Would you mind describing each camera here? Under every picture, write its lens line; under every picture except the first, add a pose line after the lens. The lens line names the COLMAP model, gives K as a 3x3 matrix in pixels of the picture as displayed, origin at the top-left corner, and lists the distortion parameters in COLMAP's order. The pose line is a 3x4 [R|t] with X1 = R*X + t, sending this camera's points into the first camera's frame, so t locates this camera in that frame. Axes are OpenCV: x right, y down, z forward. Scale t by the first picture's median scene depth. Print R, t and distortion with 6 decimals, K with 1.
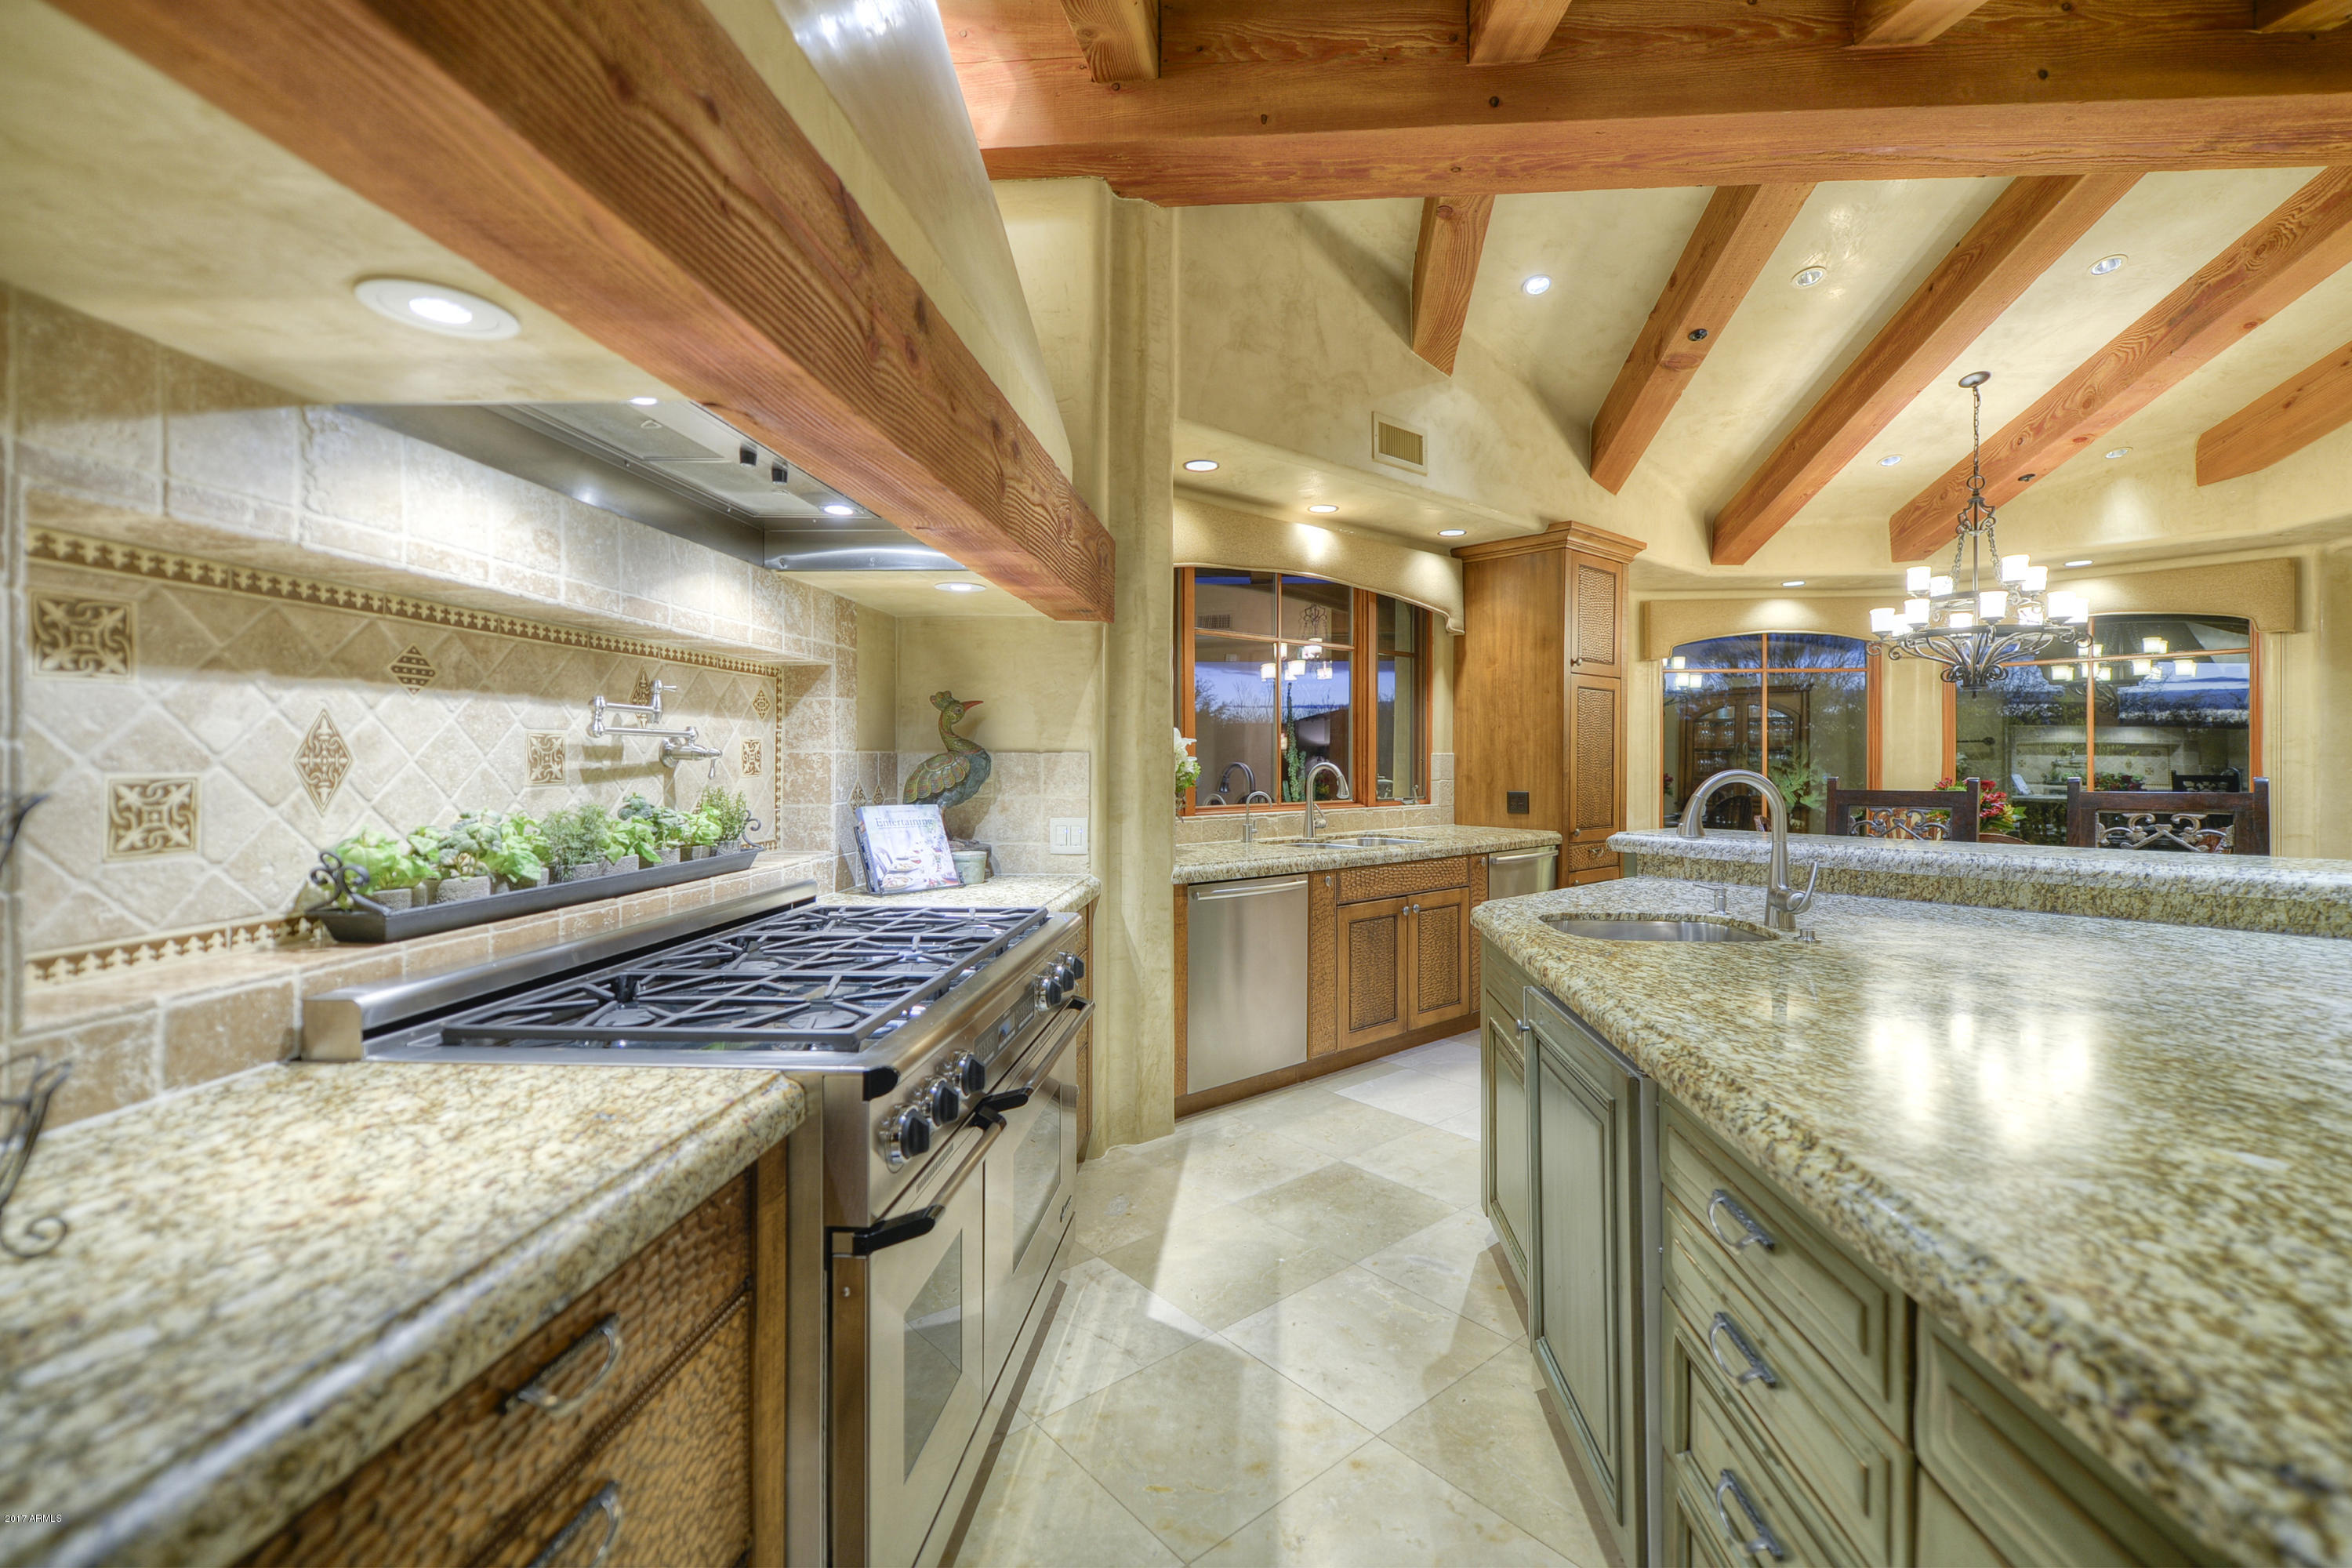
lens RADIAL K [[945.7, 0, 1178.6], [0, 945.7, 770.9], [0, 0, 1]] dist [0.006440, -0.000792]
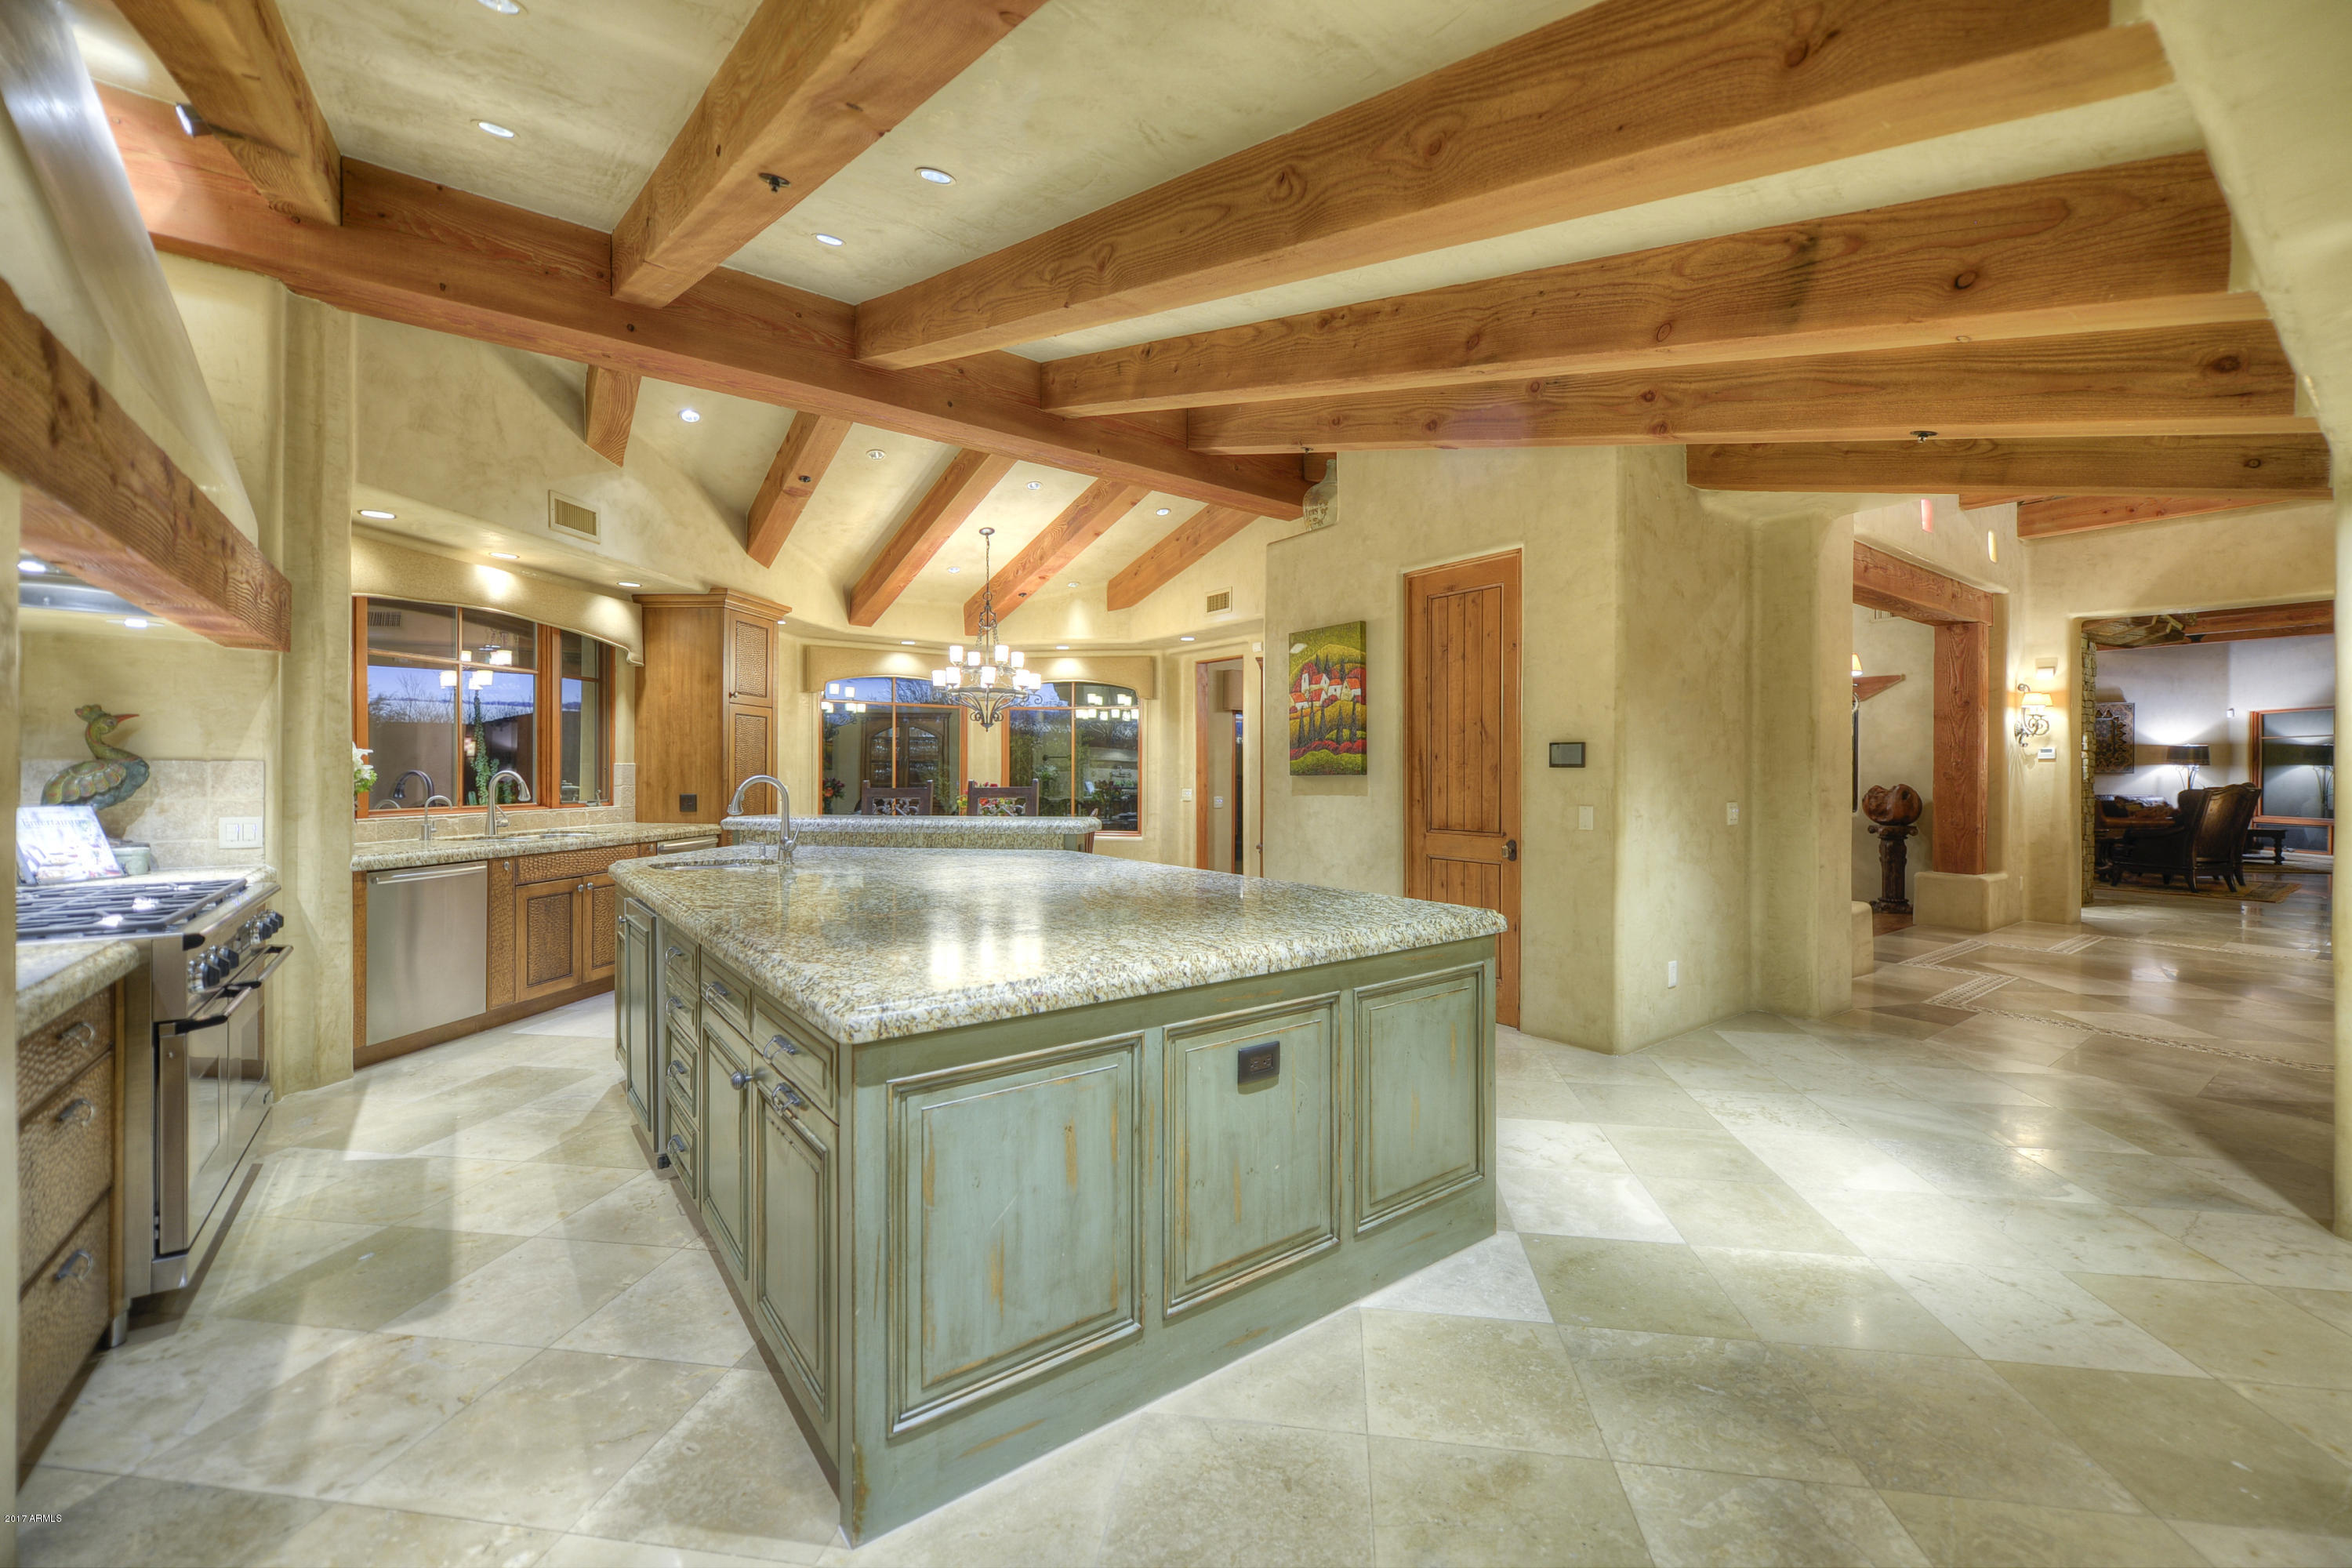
lens RADIAL K [[945.7, 0, 1101.4], [0, 945.7, 777.0], [0, 0, 1]] dist [0.006440, -0.000792]
pose [[0.766270, -0.000256, 0.642519, -0.046122], [0.002478, 0.999994, -0.002557, 0.004834], [-0.642514, 0.003551, 0.766266, -0.483726]]
